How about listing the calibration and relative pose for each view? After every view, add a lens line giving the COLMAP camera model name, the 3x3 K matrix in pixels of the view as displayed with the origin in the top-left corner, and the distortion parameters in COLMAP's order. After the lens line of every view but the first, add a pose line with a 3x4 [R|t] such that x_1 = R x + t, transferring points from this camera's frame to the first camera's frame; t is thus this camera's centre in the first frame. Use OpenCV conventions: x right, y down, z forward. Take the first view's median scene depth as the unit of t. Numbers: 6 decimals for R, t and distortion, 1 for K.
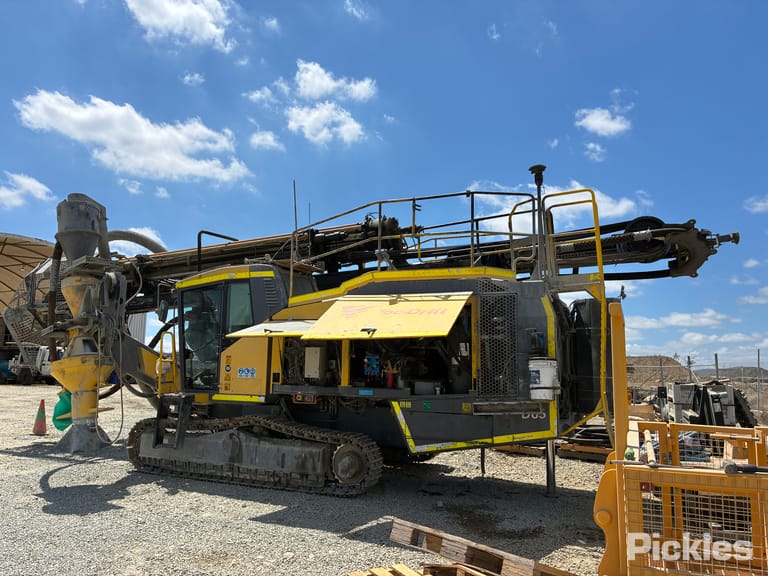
lens RADIAL K [[640.9, 0, 381.4], [0, 640.9, 286.4], [0, 0, 1]] dist [-0.004525, -0.023995]
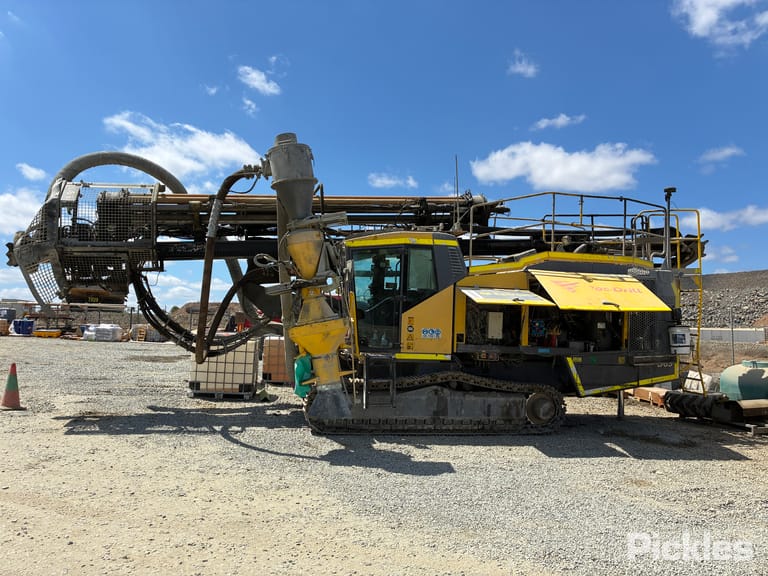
lens RADIAL K [[640.9, 0, 359.9], [0, 640.9, 290.2], [0, 0, 1]] dist [-0.004525, -0.023995]
pose [[0.811627, 0.036668, 0.583024, -0.981549], [-0.090473, 0.993876, 0.063439, 0.005518], [-0.577127, -0.104237, 0.809974, 0.215024]]
